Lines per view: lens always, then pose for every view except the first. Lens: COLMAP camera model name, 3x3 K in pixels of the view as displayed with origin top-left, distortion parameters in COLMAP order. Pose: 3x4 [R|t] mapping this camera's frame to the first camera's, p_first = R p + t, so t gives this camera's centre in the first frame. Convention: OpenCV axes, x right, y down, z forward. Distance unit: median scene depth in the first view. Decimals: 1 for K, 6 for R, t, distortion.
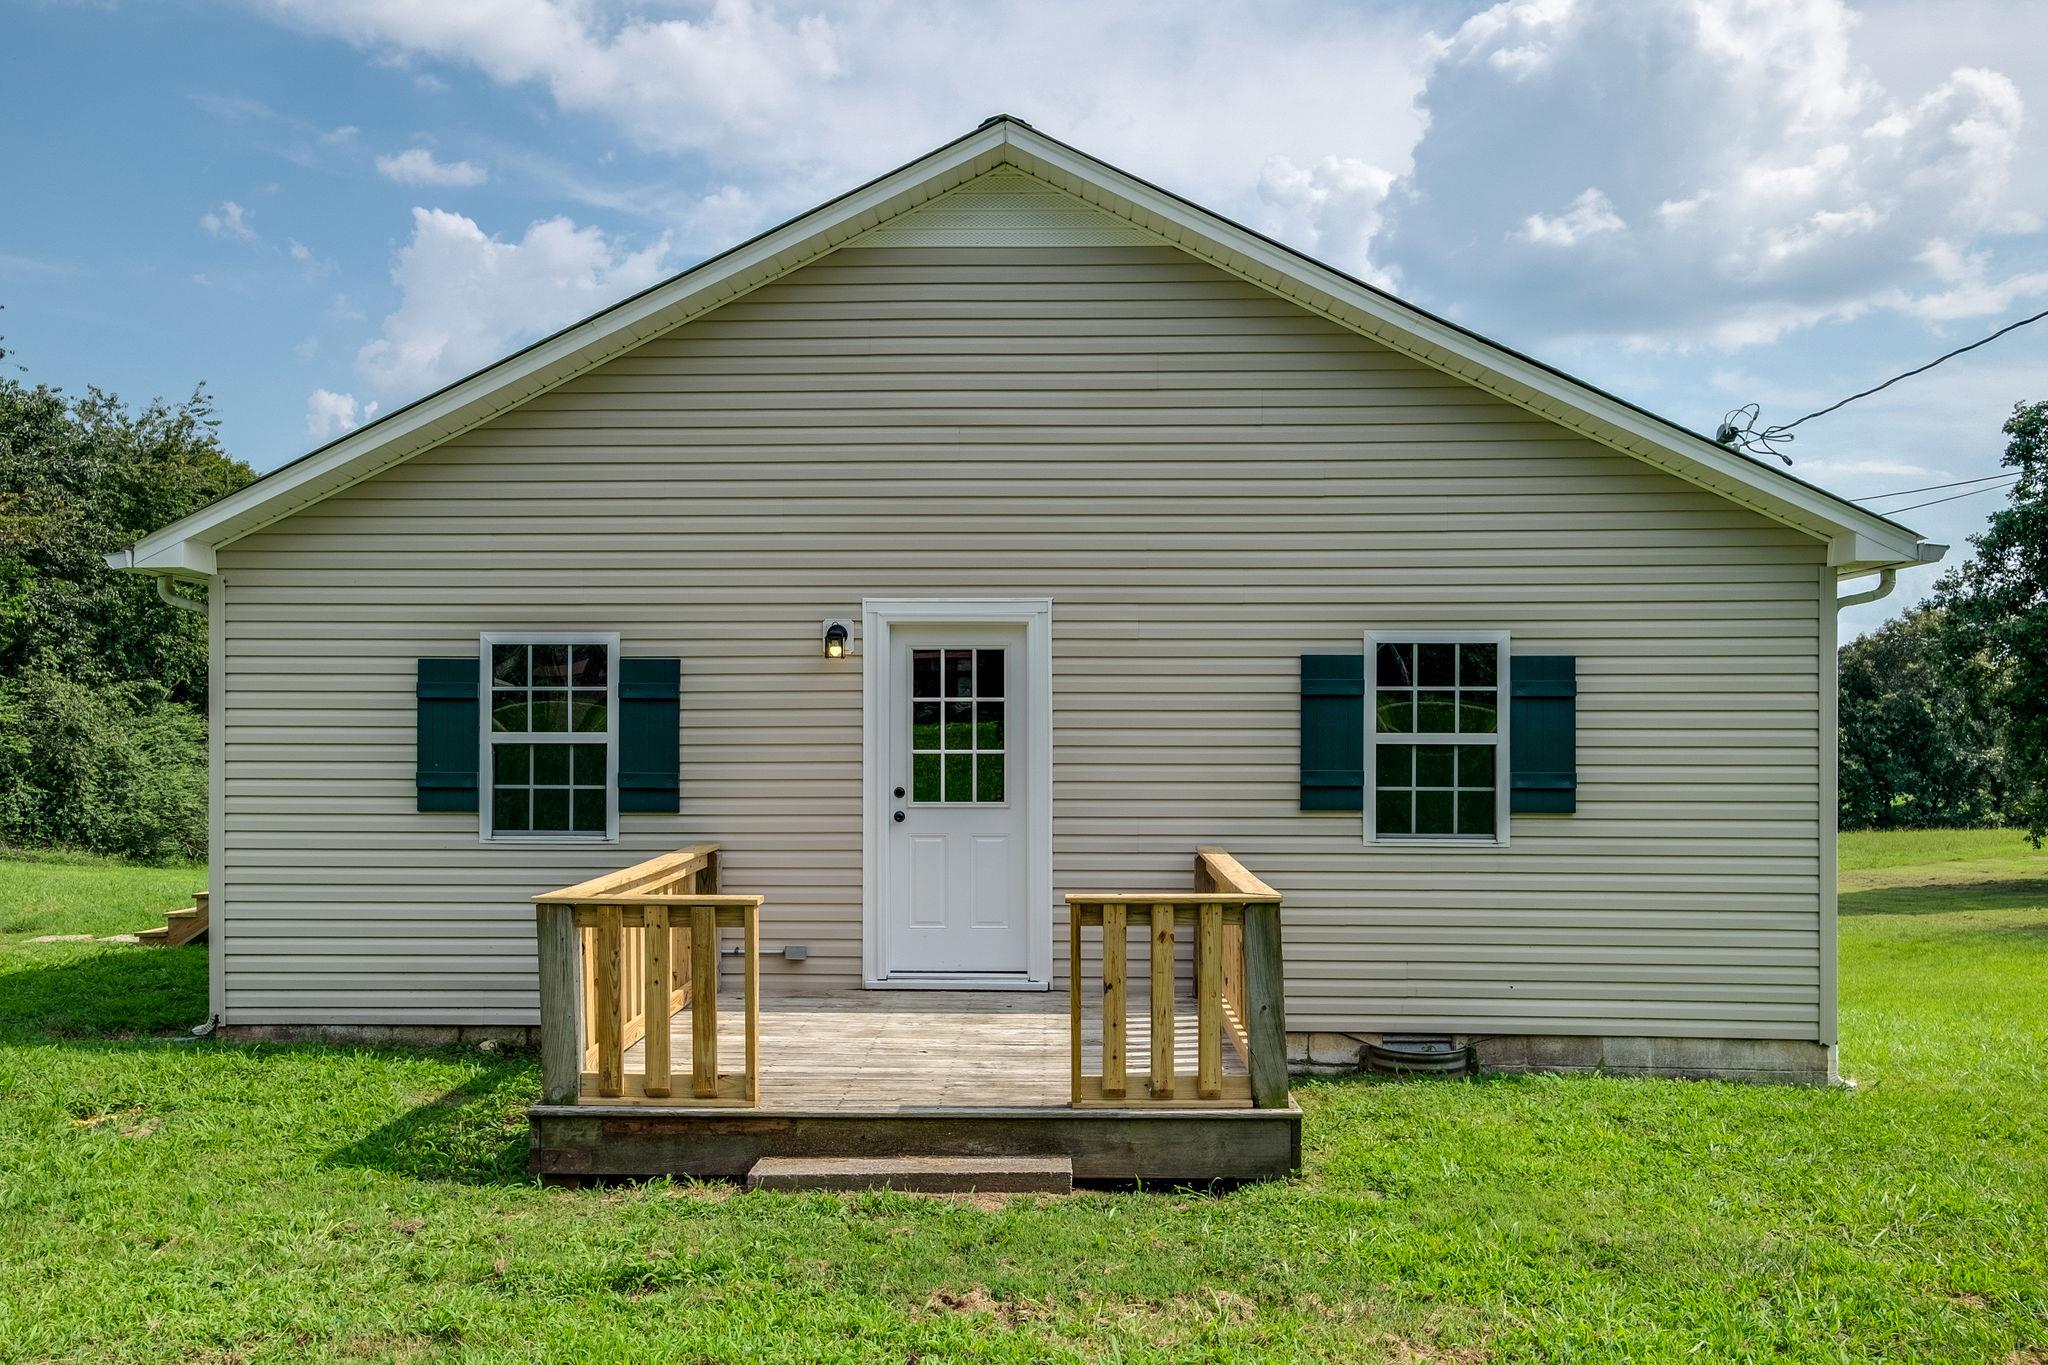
lens RADIAL K [[1752.5, 0, 985.8], [0, 1752.5, 740.2], [0, 0, 1]] dist [0.030910, 0.013410]
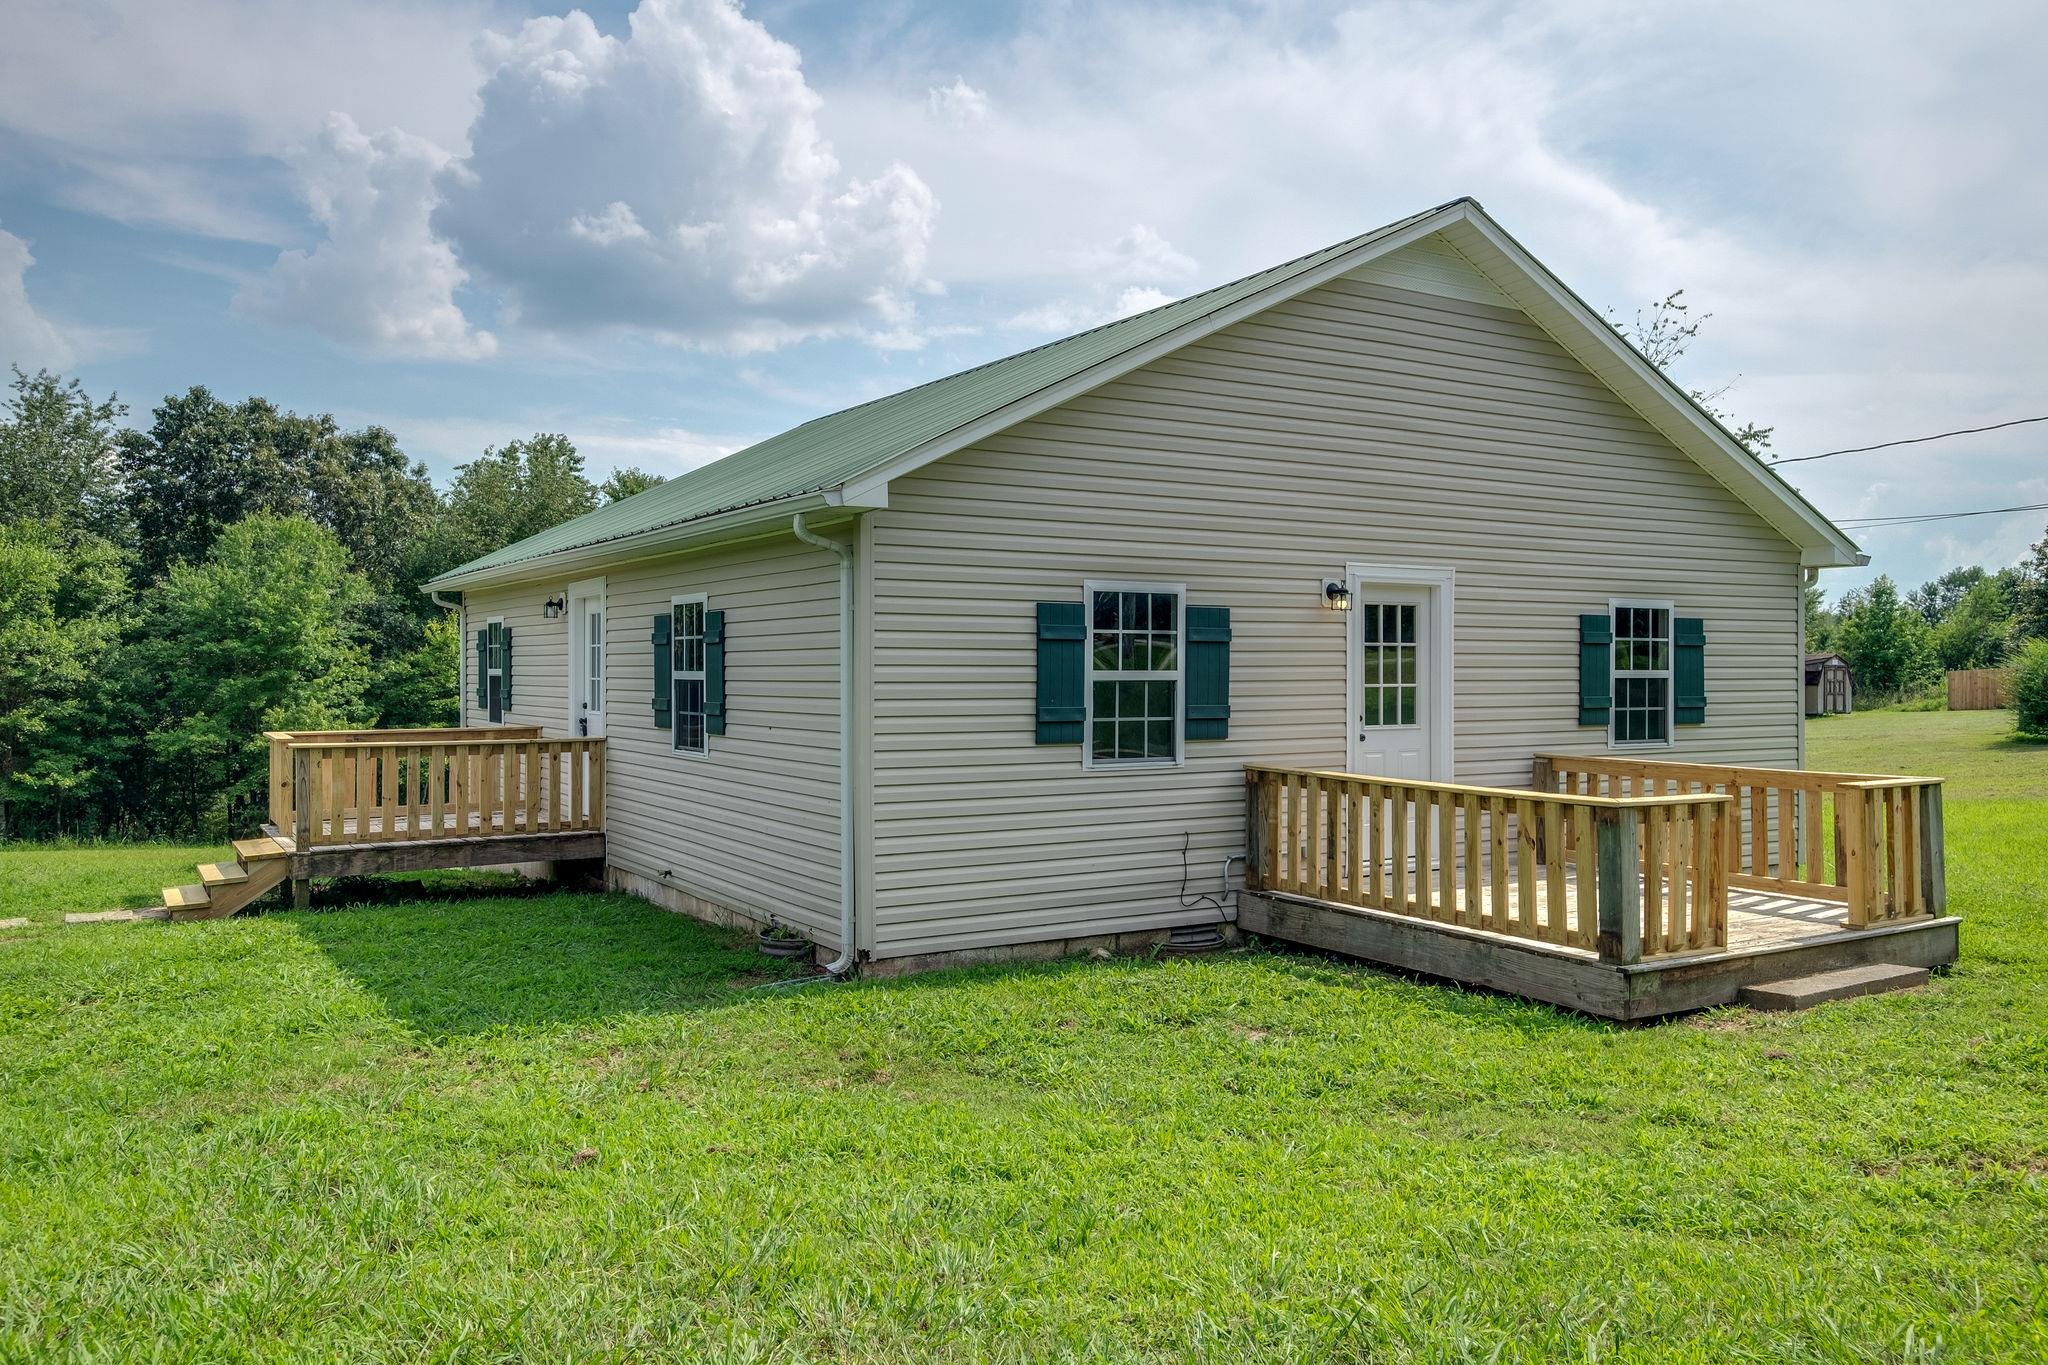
lens RADIAL K [[1545.4, 0, 1019.9], [0, 1545.4, 667.1], [0, 0, 1]] dist [0.048566, 0.002501]
pose [[0.829575, -0.000514, 0.558395, -0.866775], [0.003157, 0.999988, -0.003770, -0.003290], [-0.558386, 0.004891, 0.829567, 0.217476]]
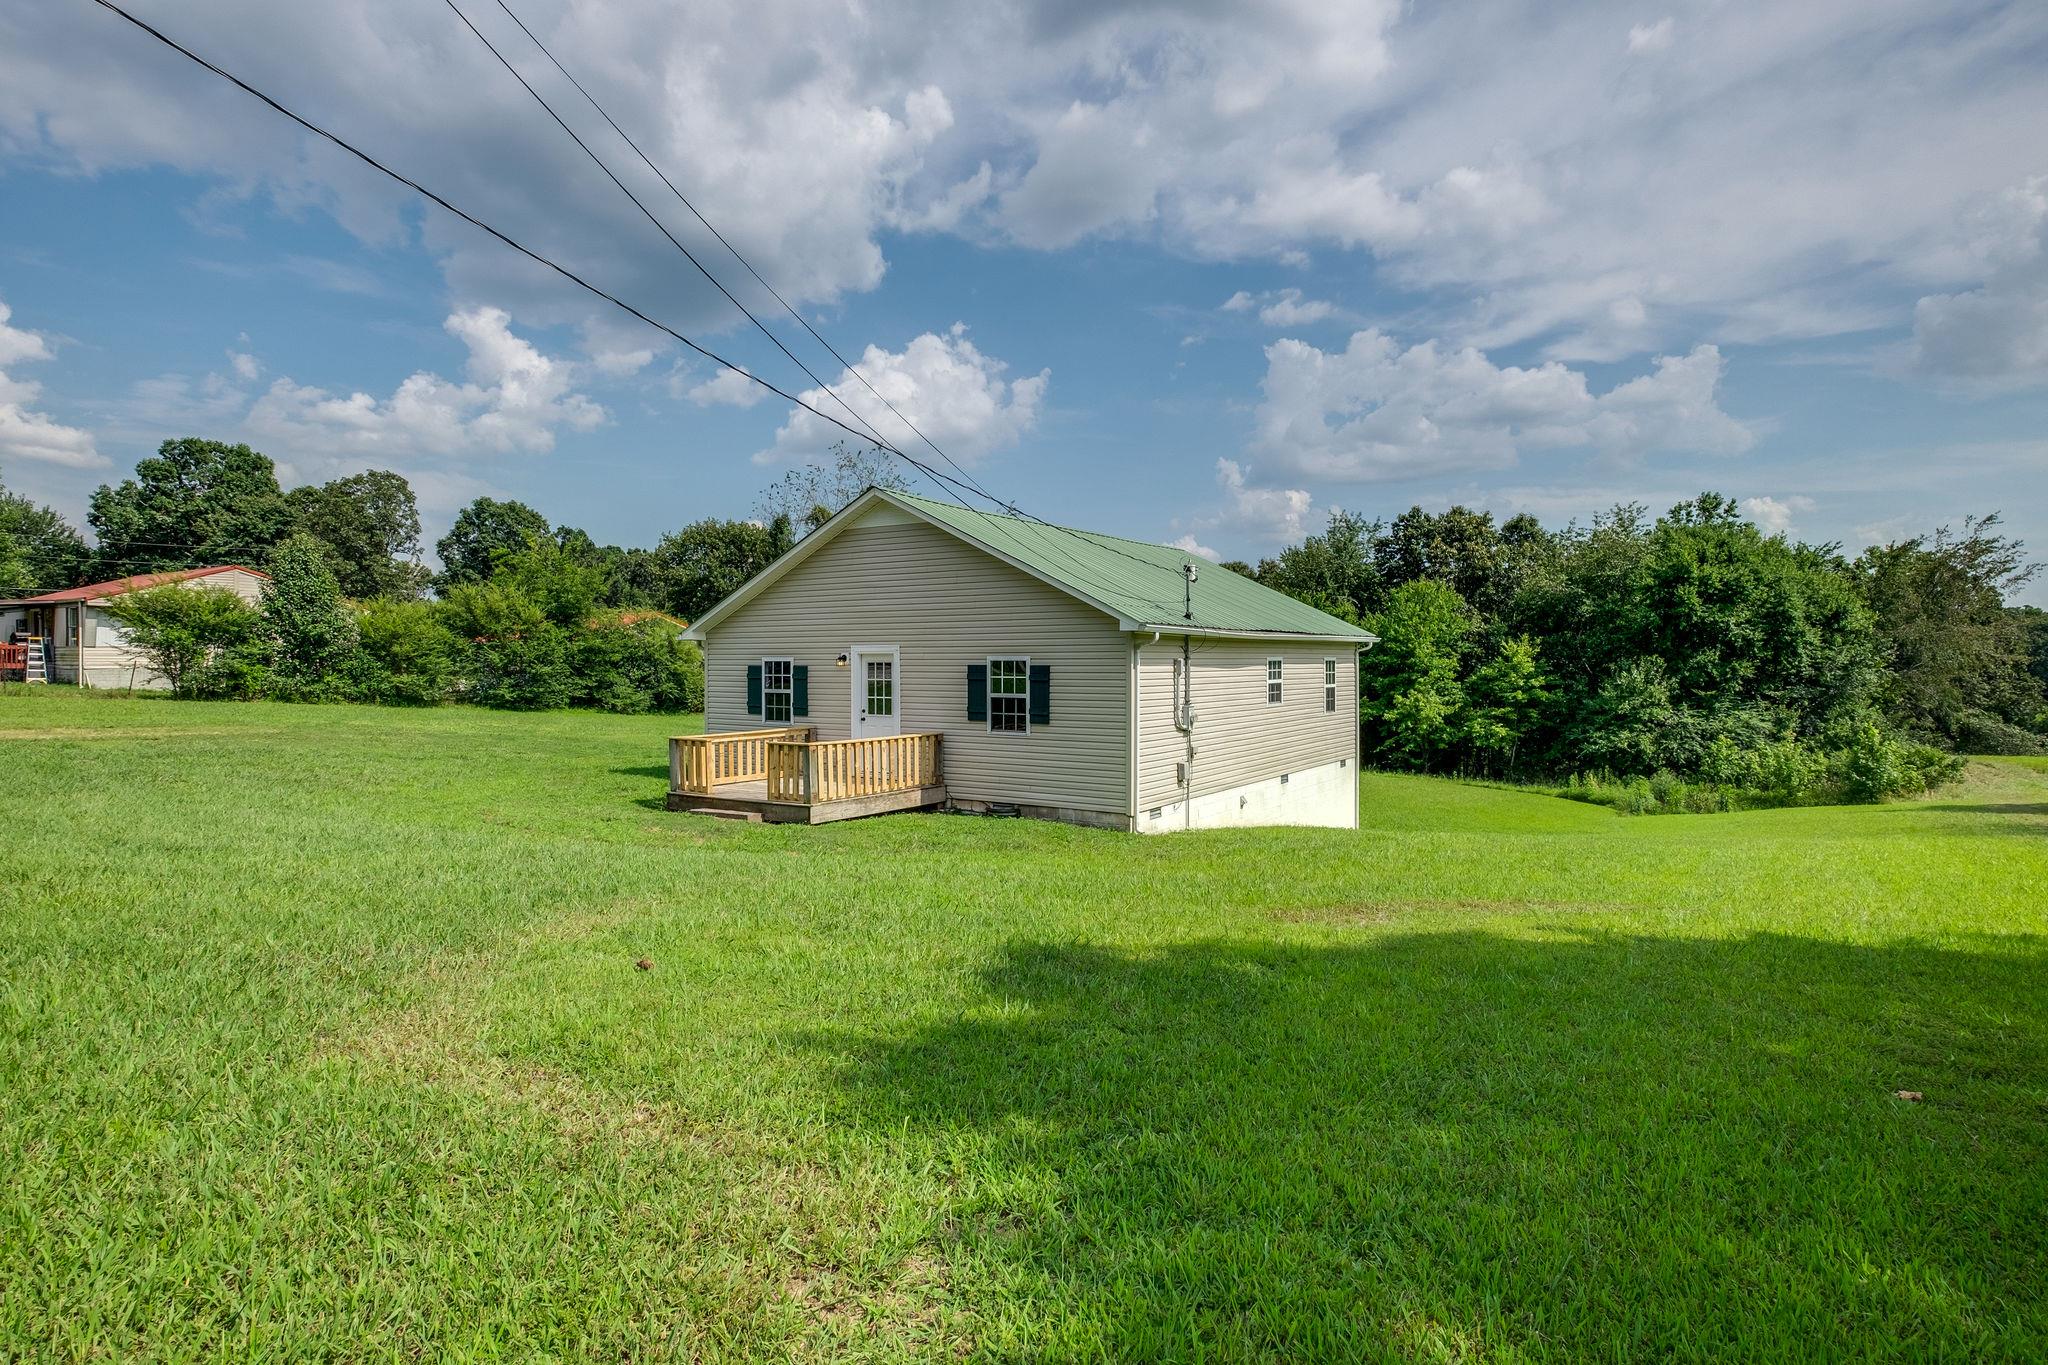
lens RADIAL K [[1094.5, 0, 1013.7], [0, 1094.5, 685.2], [0, 0, 1]] dist [0.005290, 0.000139]
pose [[0.848786, 0.009103, -0.528659, 1.142960], [-0.000996, 0.999878, 0.015618, -0.042853], [0.528736, -0.012730, 0.848691, -0.435152]]
